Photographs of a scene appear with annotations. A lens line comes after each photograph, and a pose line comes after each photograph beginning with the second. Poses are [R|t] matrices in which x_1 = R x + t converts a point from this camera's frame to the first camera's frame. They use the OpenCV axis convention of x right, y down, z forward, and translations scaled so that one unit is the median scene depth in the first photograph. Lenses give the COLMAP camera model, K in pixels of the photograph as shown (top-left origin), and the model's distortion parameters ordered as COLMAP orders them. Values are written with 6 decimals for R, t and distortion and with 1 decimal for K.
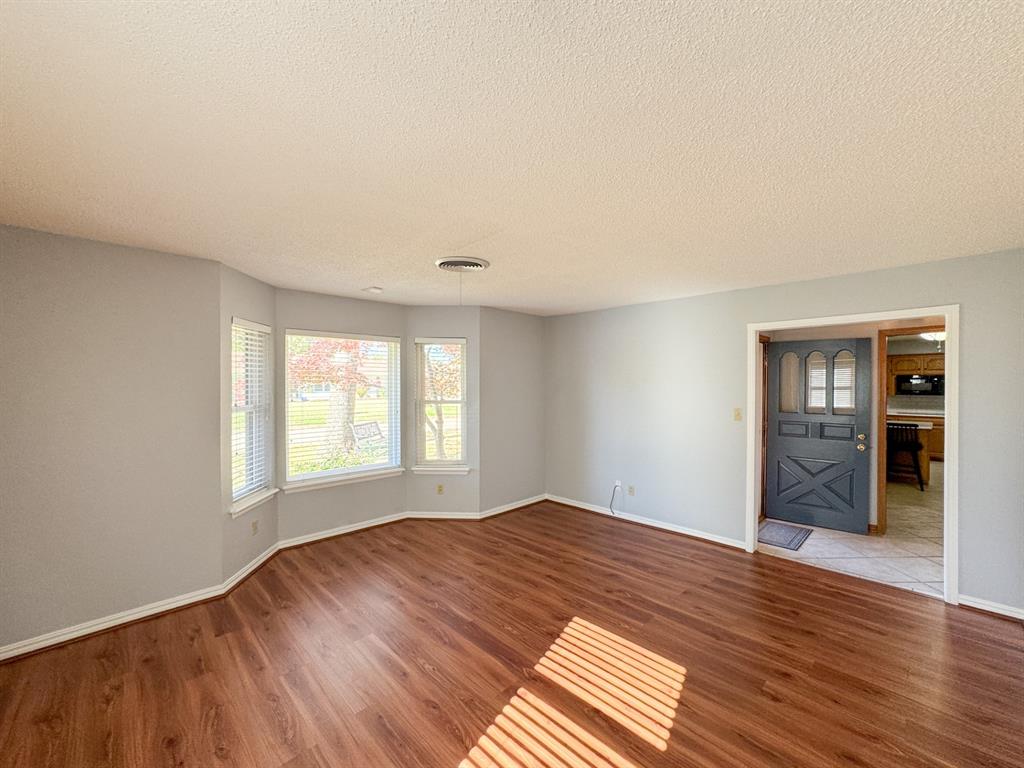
lens RADIAL K [[415.7, 0, 506.3], [0, 415.7, 387.9], [0, 0, 1]] dist [-0.024581, 0.006396]
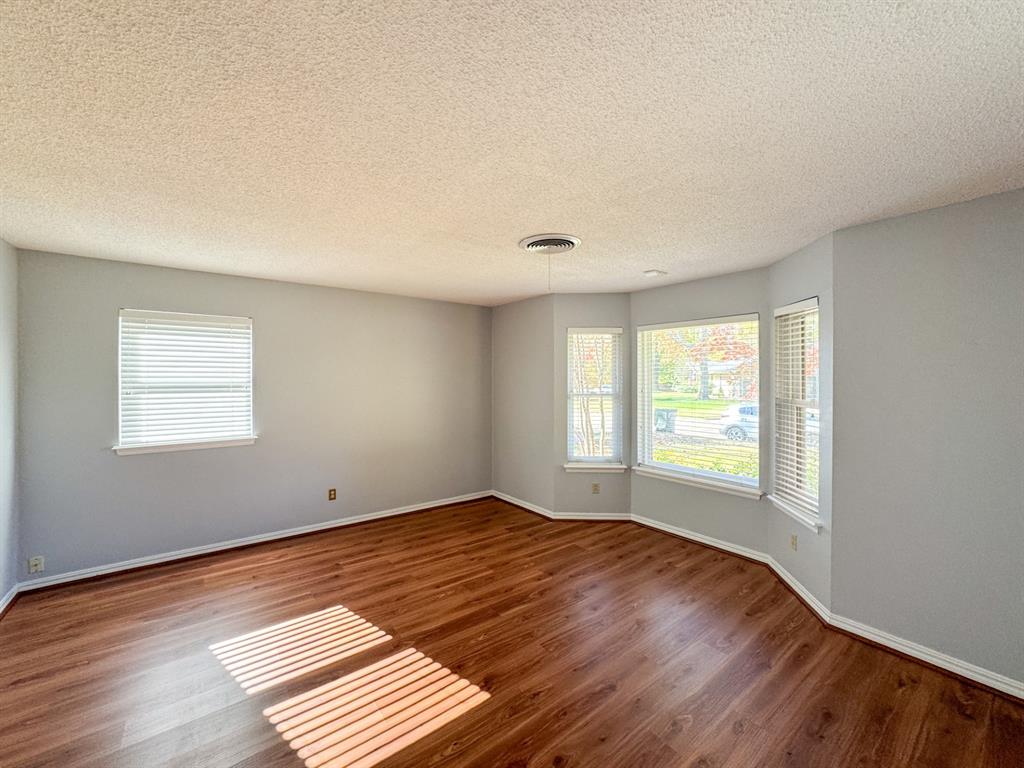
lens RADIAL K [[415.7, 0, 515.9], [0, 415.7, 376.3], [0, 0, 1]] dist [-0.024581, 0.006396]
pose [[-0.101403, -0.000938, -0.994845, 0.674810], [-0.011306, 0.999936, 0.000209, -0.005228], [0.994781, 0.011269, -0.101407, 0.853198]]
